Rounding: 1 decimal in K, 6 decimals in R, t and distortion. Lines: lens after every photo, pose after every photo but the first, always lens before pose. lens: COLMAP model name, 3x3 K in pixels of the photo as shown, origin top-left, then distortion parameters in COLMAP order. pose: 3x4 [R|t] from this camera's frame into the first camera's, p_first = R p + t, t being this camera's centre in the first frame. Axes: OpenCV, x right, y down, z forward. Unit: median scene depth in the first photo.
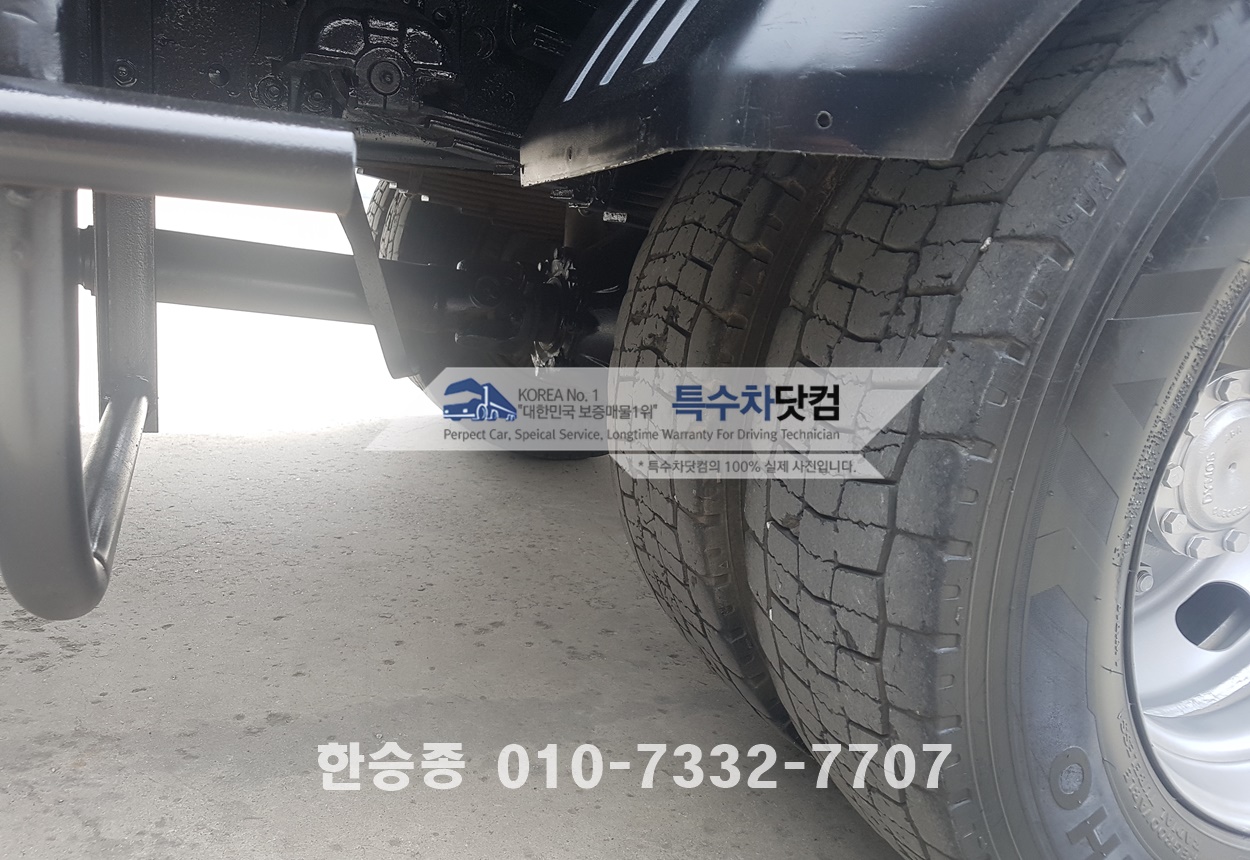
lens RADIAL K [[971.5, 0, 625.0], [0, 971.5, 430.0], [0, 0, 1]] dist [0.001739, 0.000885]
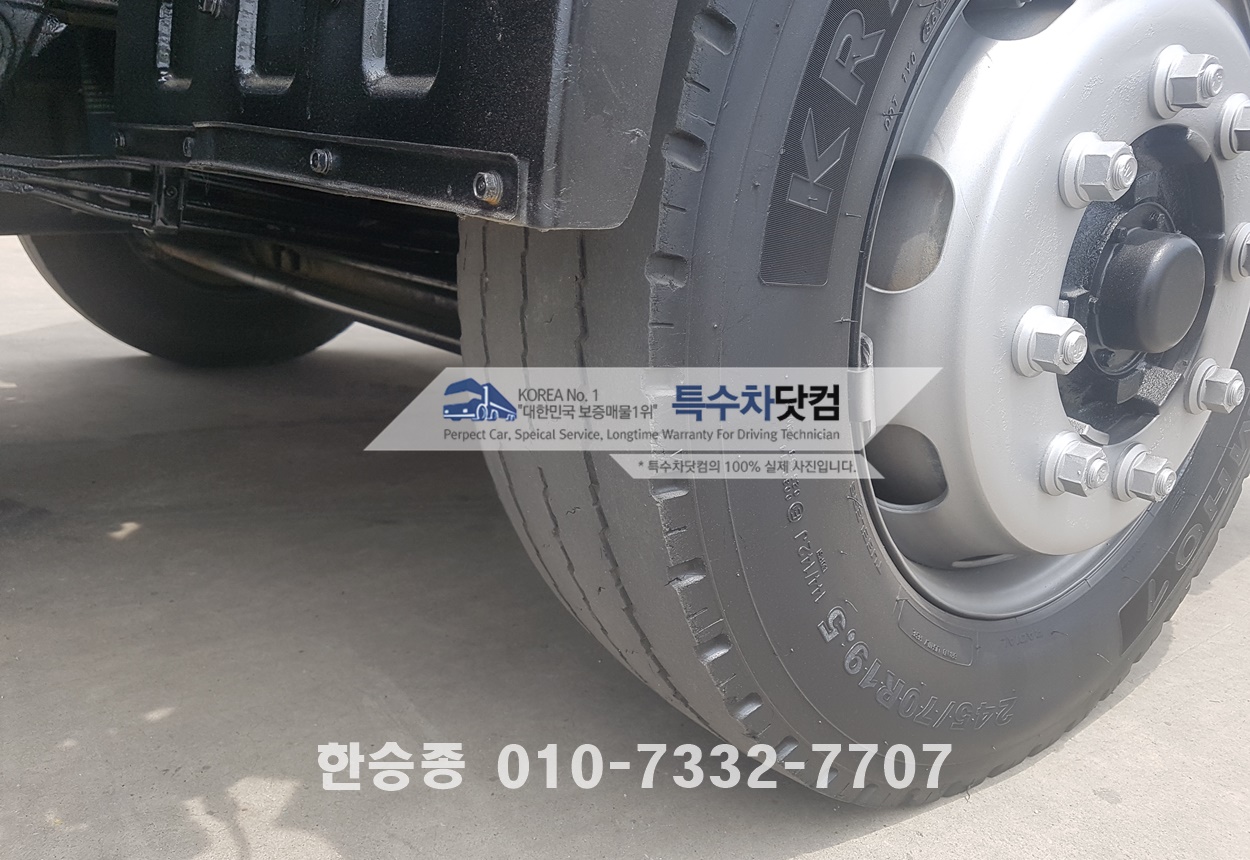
lens RADIAL K [[972.2, 0, 625.0], [0, 972.2, 430.0], [0, 0, 1]] dist [-0.001742, -0.000919]
pose [[1.000000, 0.000022, 0.000298, 0.112647], [-0.000022, 1.000000, 0.000033, -0.000097], [-0.000298, -0.000033, 1.000000, -0.001738]]
